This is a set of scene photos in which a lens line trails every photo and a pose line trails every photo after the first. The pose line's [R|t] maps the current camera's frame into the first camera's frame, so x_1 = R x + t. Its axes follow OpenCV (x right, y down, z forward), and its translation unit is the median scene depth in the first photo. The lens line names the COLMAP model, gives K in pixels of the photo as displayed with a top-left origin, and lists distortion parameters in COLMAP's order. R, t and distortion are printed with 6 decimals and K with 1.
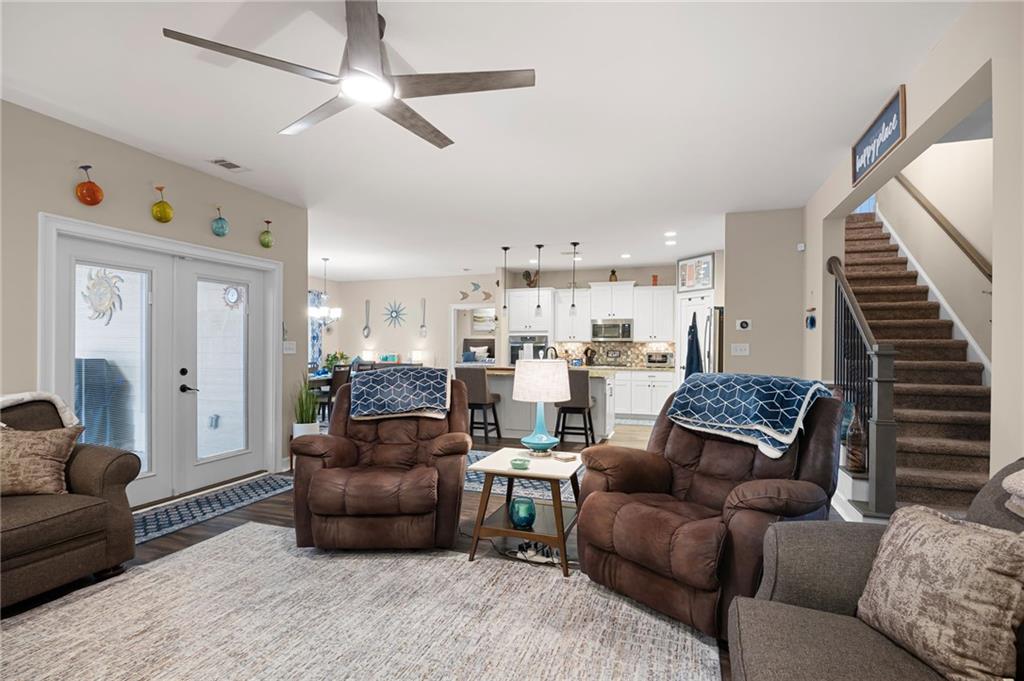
lens RADIAL K [[503.5, 0, 512.0], [0, 503.5, 340.5], [0, 0, 1]] dist [-0.000761, -0.000103]
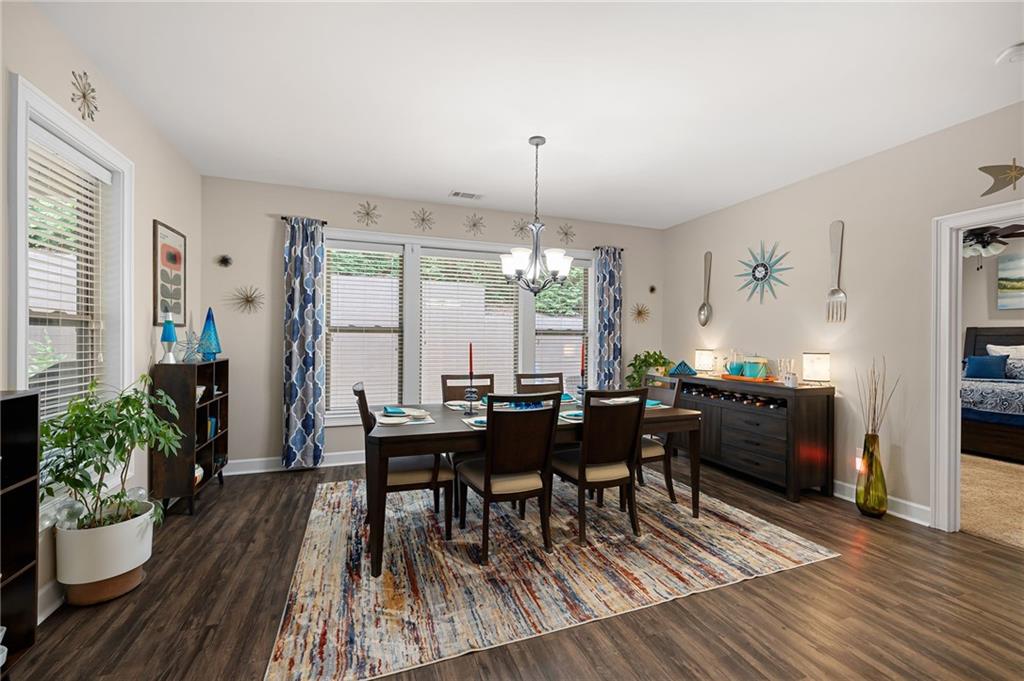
lens RADIAL K [[424.3, 0, 512.0], [0, 424.3, 340.5], [0, 0, 1]] dist [-0.001988, -0.000270]
pose [[0.629068, 0.006218, -0.777326, -0.092380], [0.002725, 0.999944, 0.010205, 0.005686], [0.777346, -0.008538, 0.629016, 0.694432]]
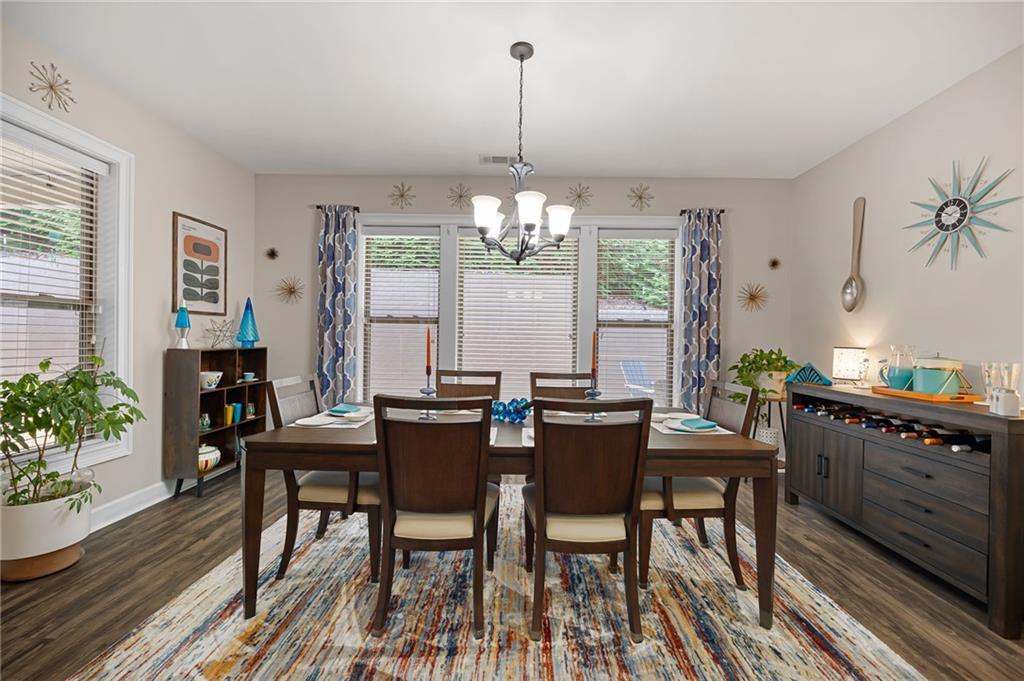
lens RADIAL K [[414.7, 0, 512.0], [0, 414.7, 340.5], [0, 0, 1]] dist [-0.001458, -0.000294]
pose [[0.307242, 0.008104, -0.951597, -0.115175], [-0.004113, 0.999966, 0.007188, 0.015970], [0.951623, 0.001706, 0.307264, 0.843777]]
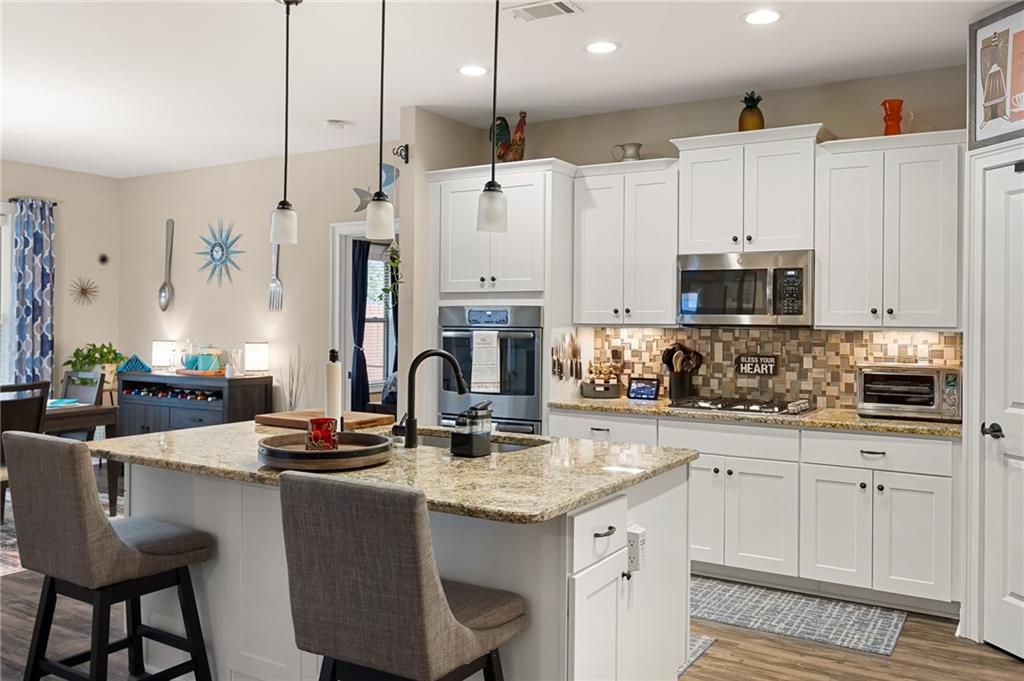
lens RADIAL K [[851.8, 0, 514.8], [0, 851.8, 313.2], [0, 0, 1]] dist [-0.000090, -0.005478]
pose [[0.977032, 0.001637, -0.213088, 0.169254], [-0.000808, 0.999992, 0.003978, -0.007618], [0.213092, -0.003714, 0.977025, 0.456163]]
